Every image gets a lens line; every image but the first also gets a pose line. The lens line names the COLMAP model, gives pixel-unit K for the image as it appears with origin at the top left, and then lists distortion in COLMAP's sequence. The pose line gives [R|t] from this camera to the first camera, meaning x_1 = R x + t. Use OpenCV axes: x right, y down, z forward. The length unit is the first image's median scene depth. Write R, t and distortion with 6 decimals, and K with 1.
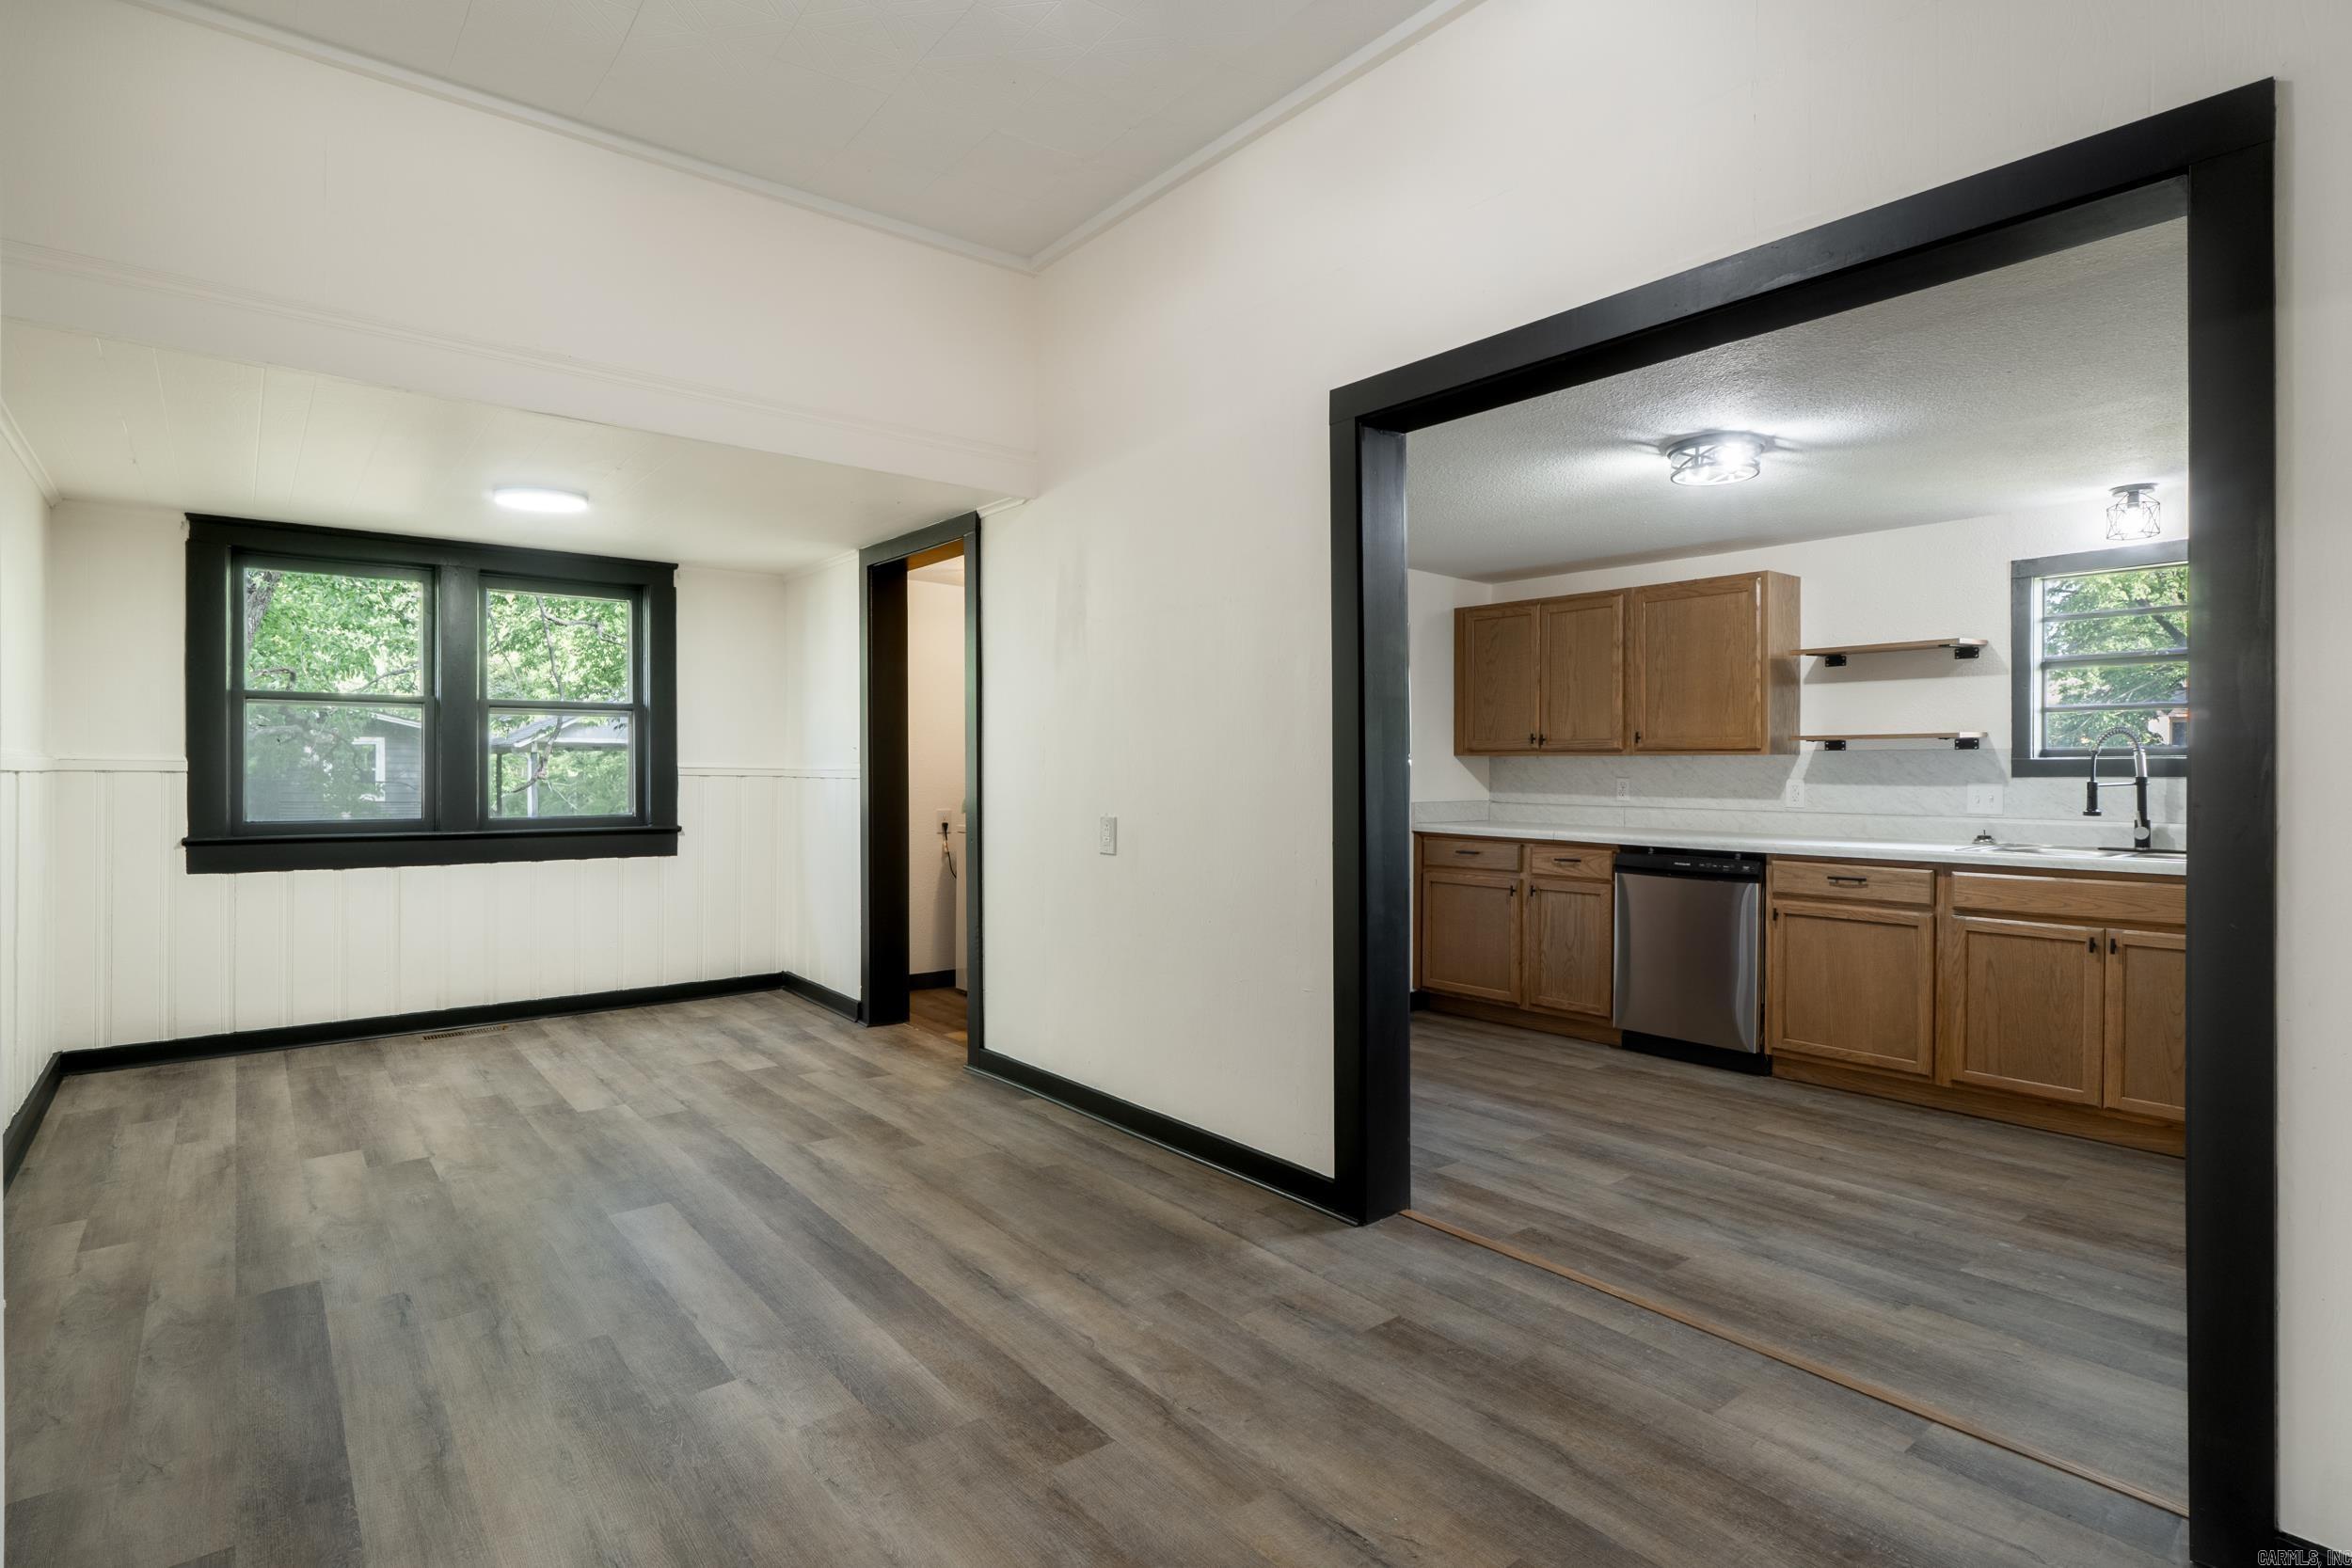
lens RADIAL K [[1195.9, 0, 1159.8], [0, 1195.9, 769.5], [0, 0, 1]] dist [-0.000957, -0.000988]
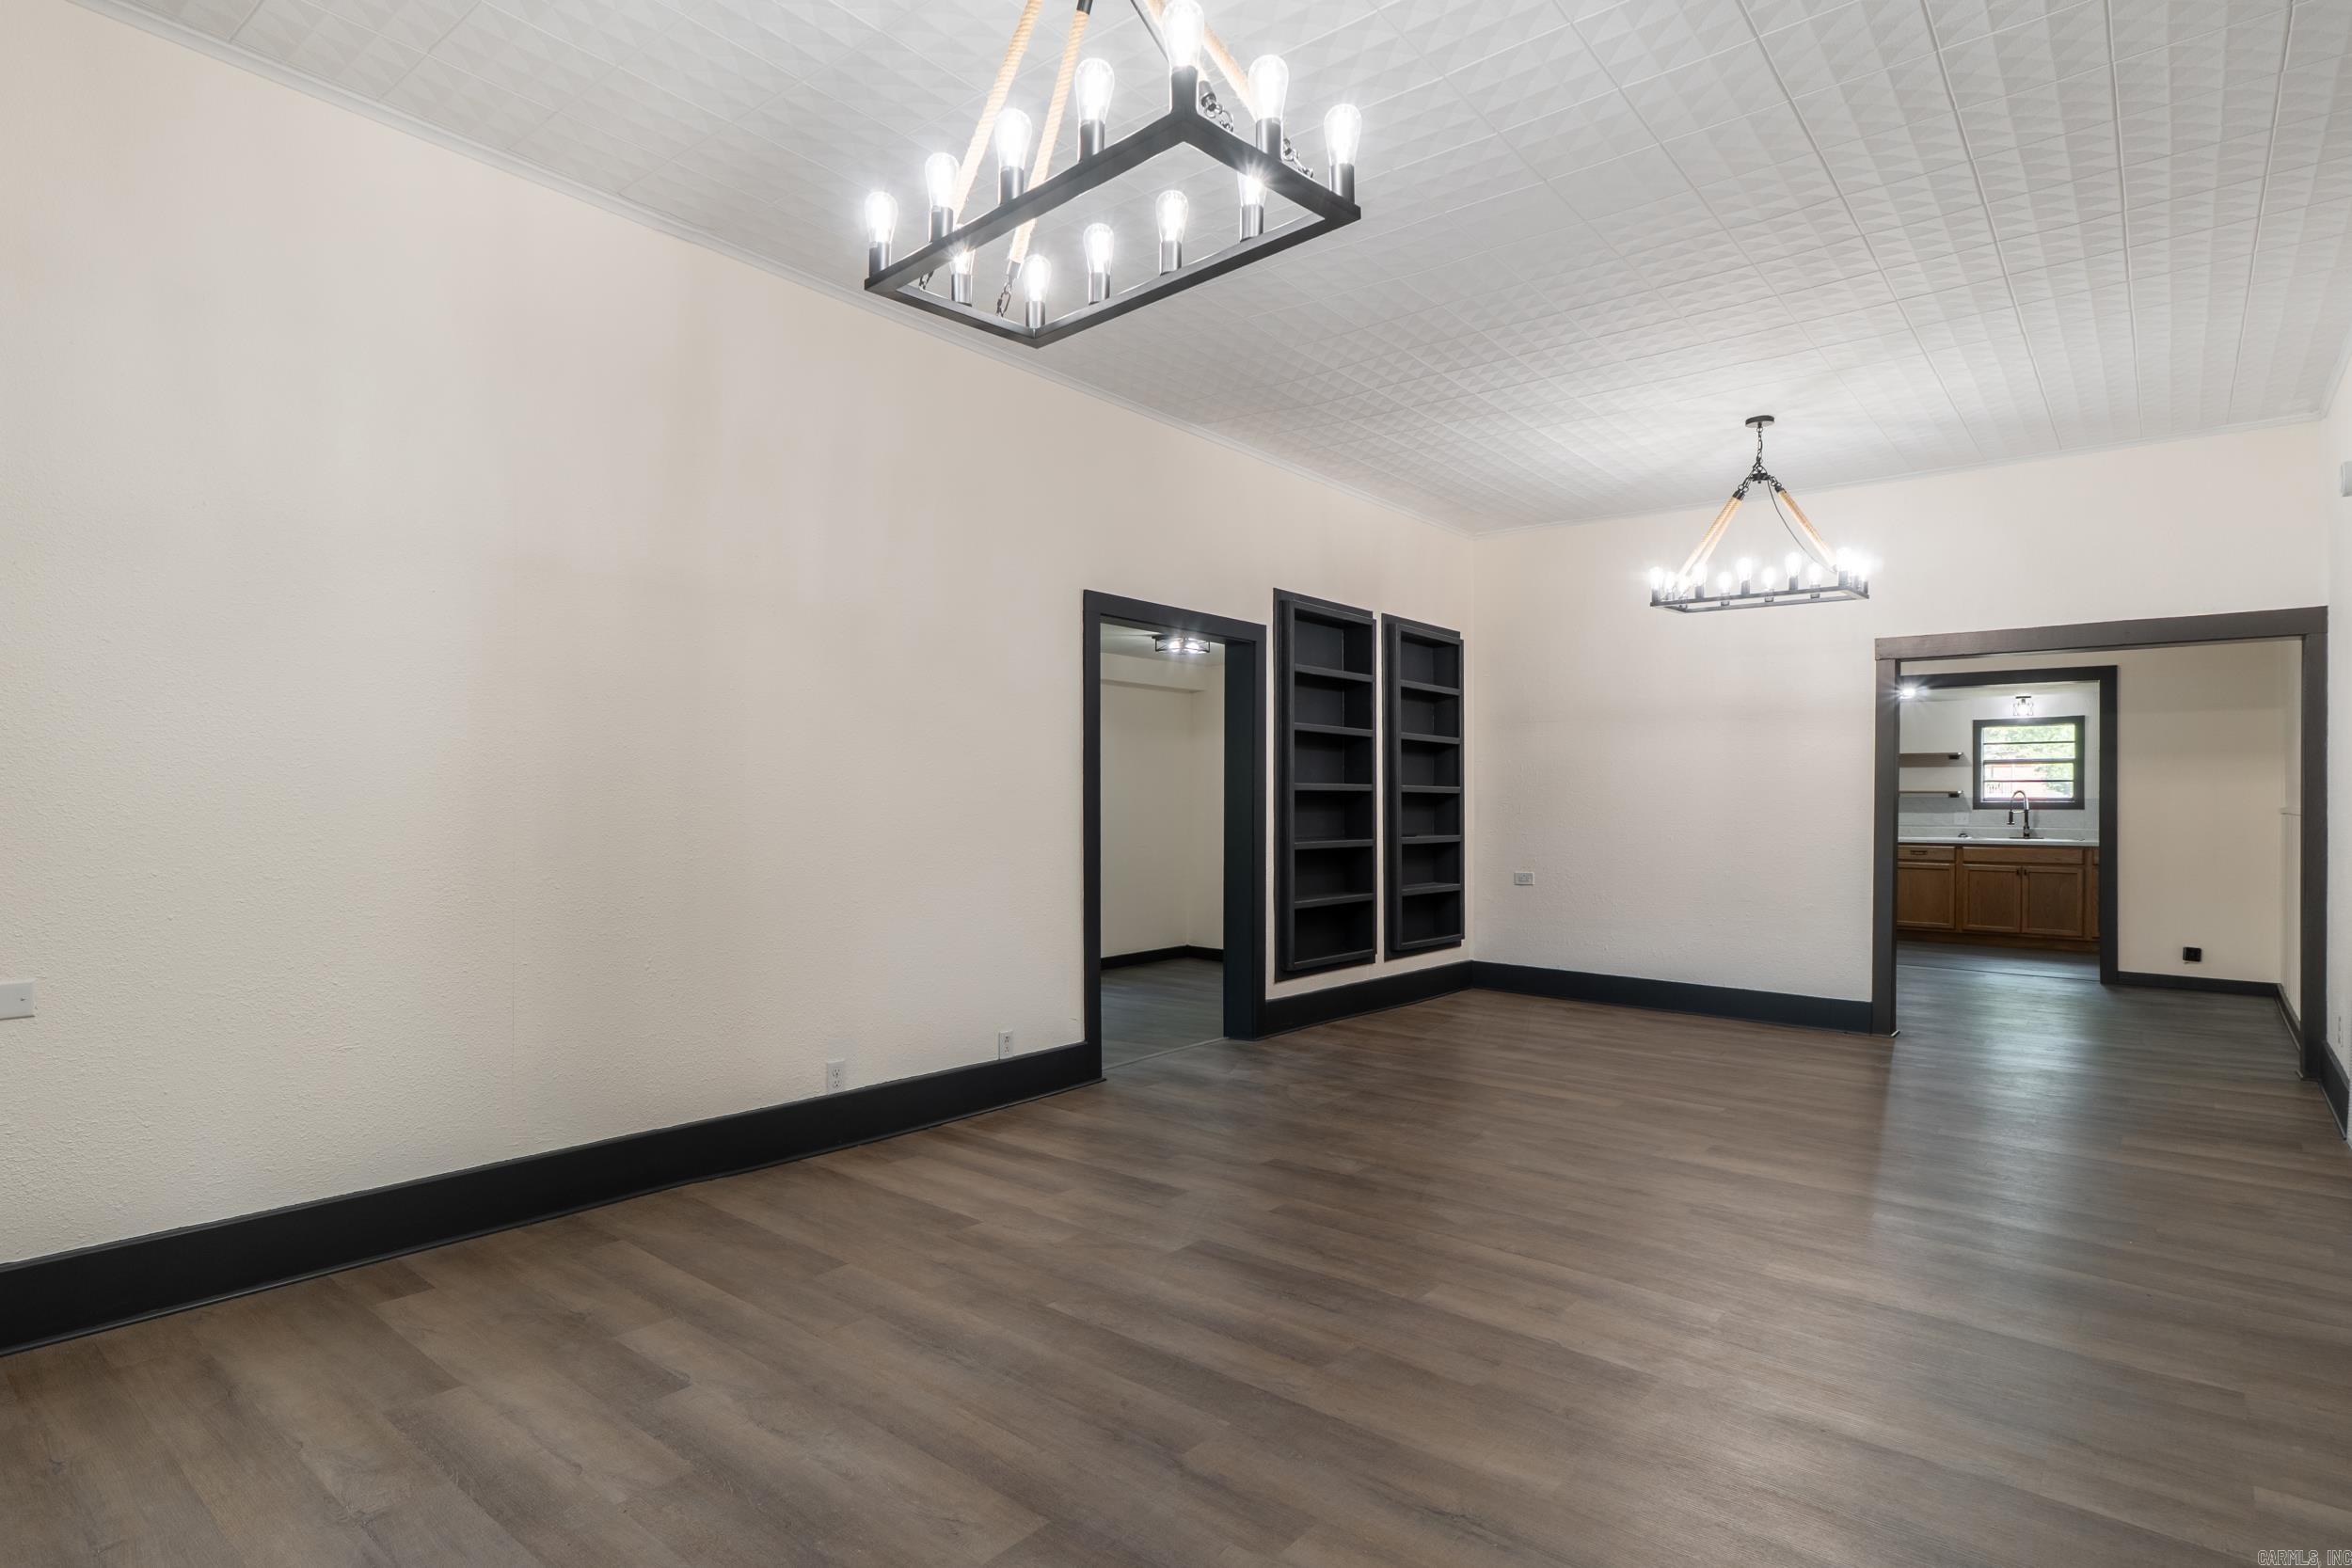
lens RADIAL K [[1195.9, 0, 1157.9], [0, 1195.9, 784.7], [0, 0, 1]] dist [-0.000957, -0.000988]
pose [[0.985780, 0.001603, 0.168034, -1.551747], [0.000209, 0.999942, -0.010764, -0.020770], [-0.168042, 0.010647, 0.985722, -1.302884]]
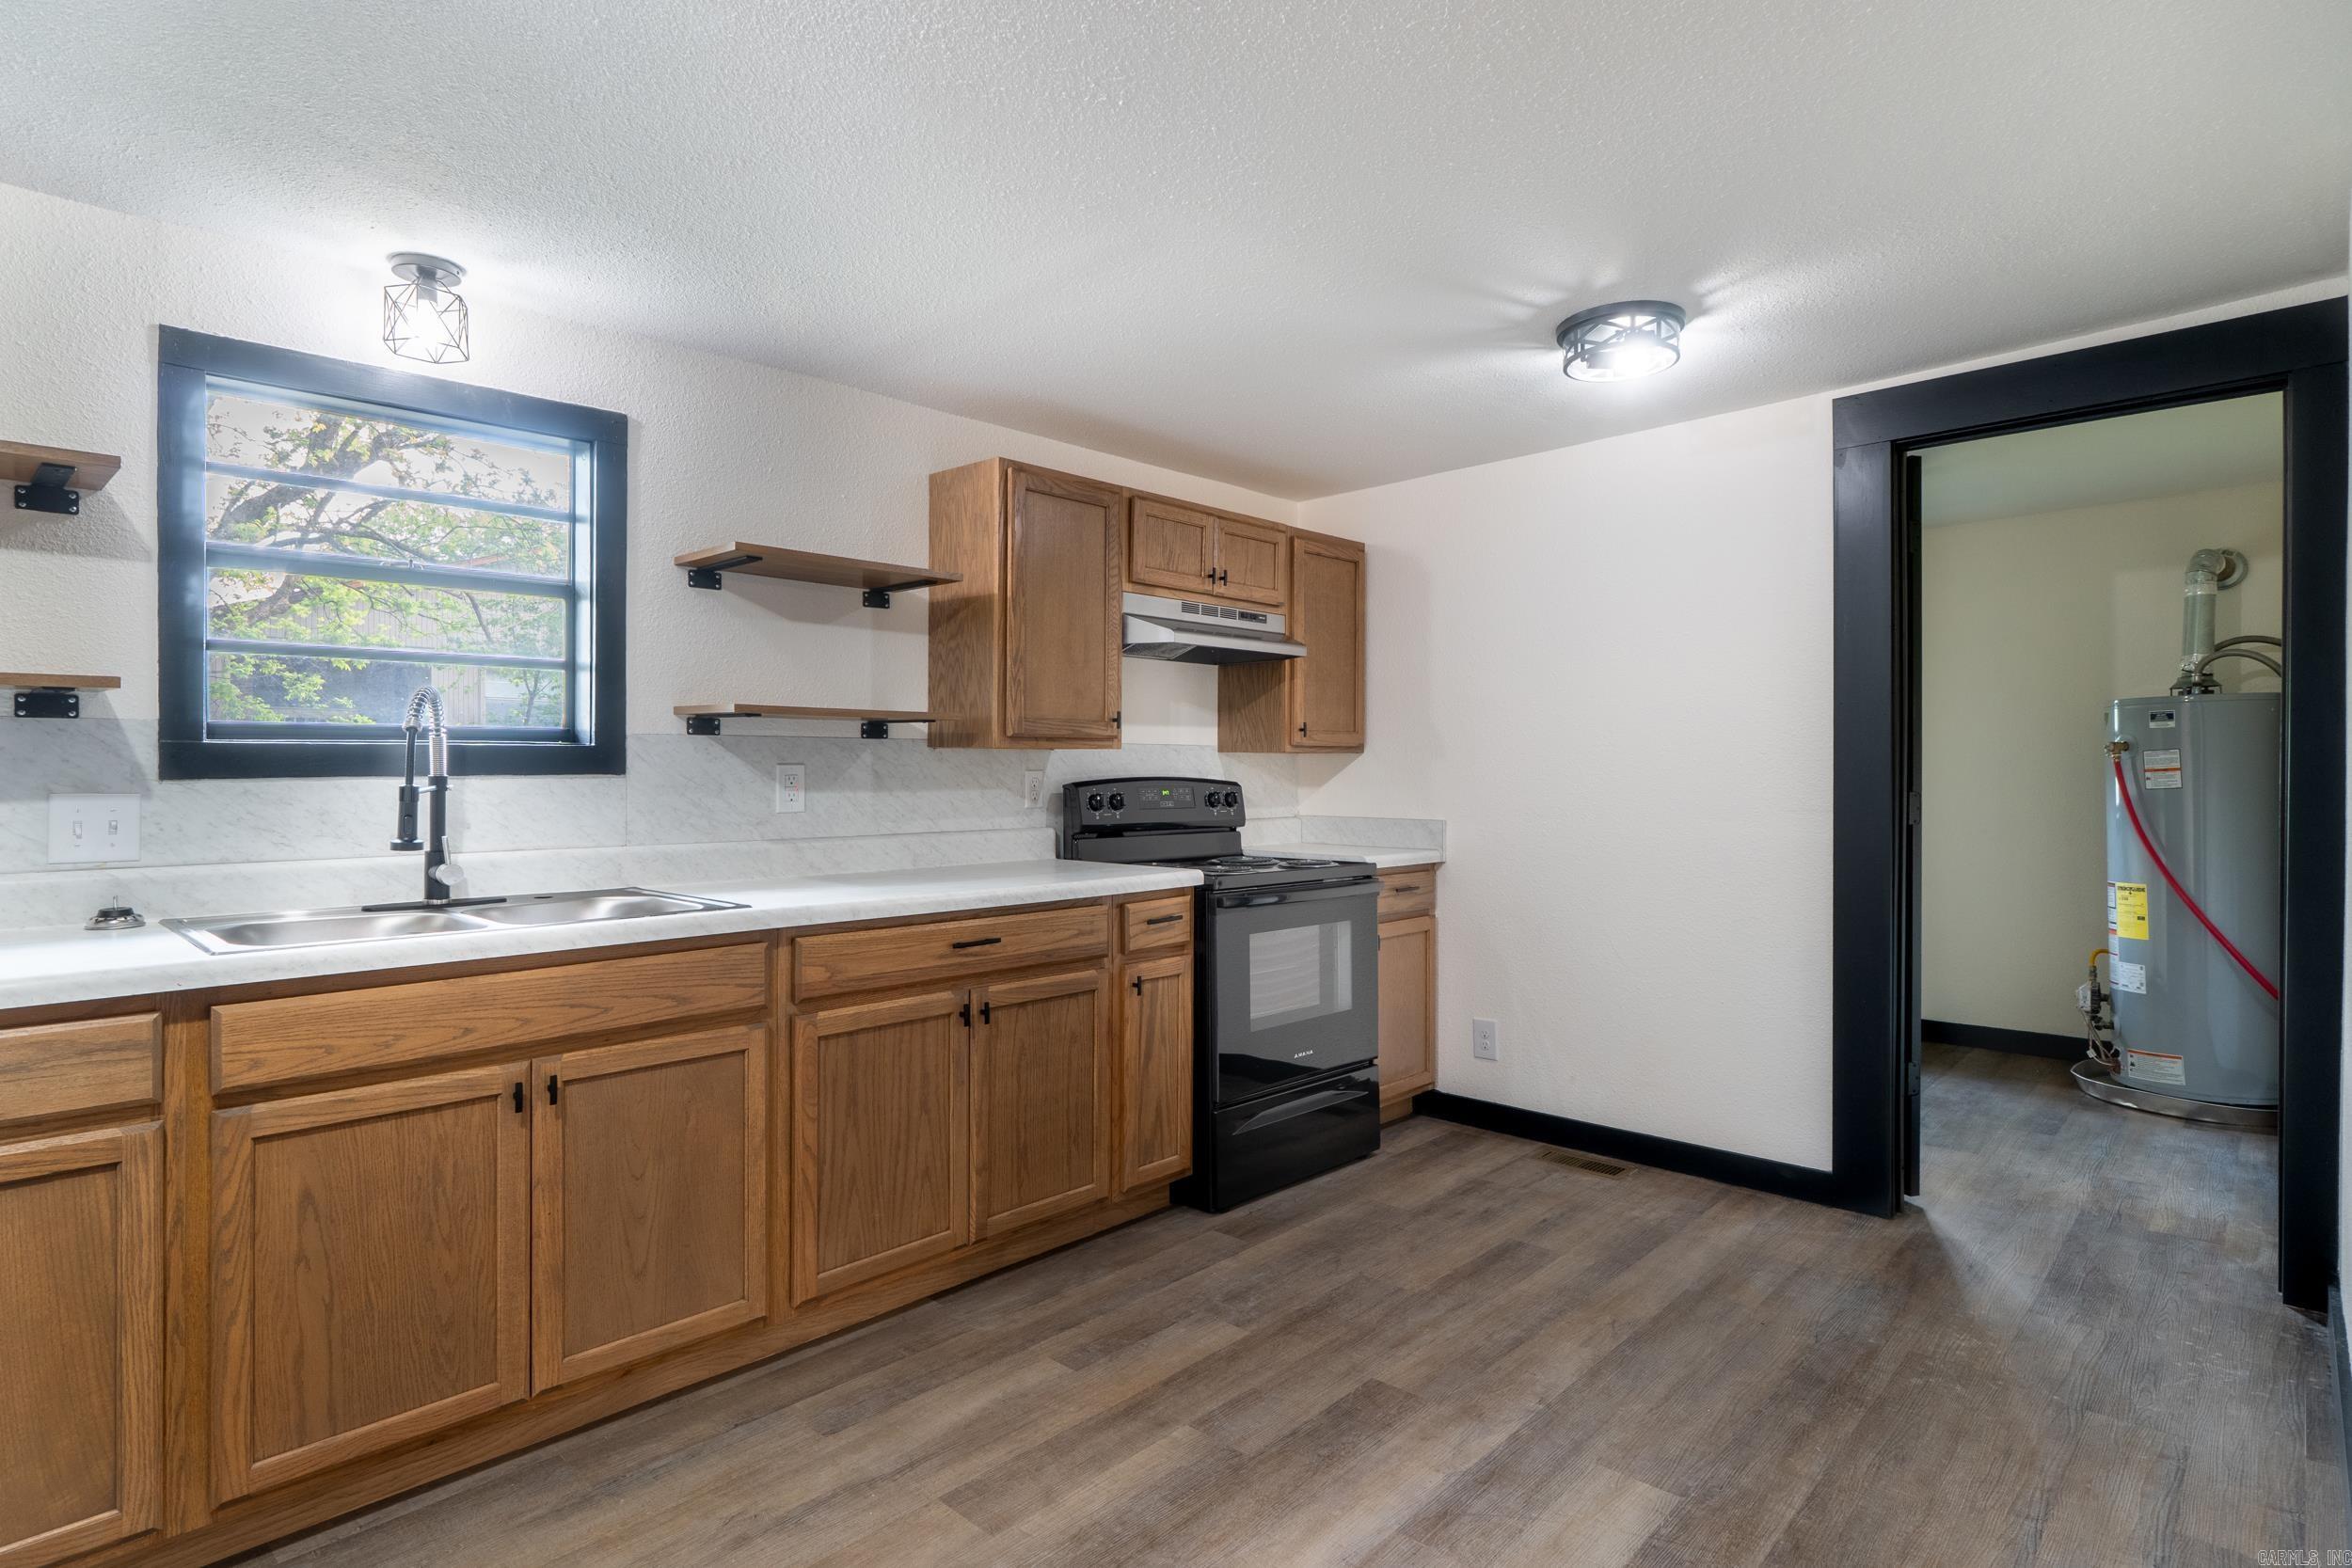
lens RADIAL K [[1195.9, 0, 1178.8], [0, 1195.9, 772.7], [0, 0, 1]] dist [-0.000957, -0.000988]
pose [[-0.130755, -0.005128, 0.991401, 0.221667], [0.000520, 0.999986, 0.005240, 0.001688], [-0.991415, 0.001200, -0.130751, 0.774154]]
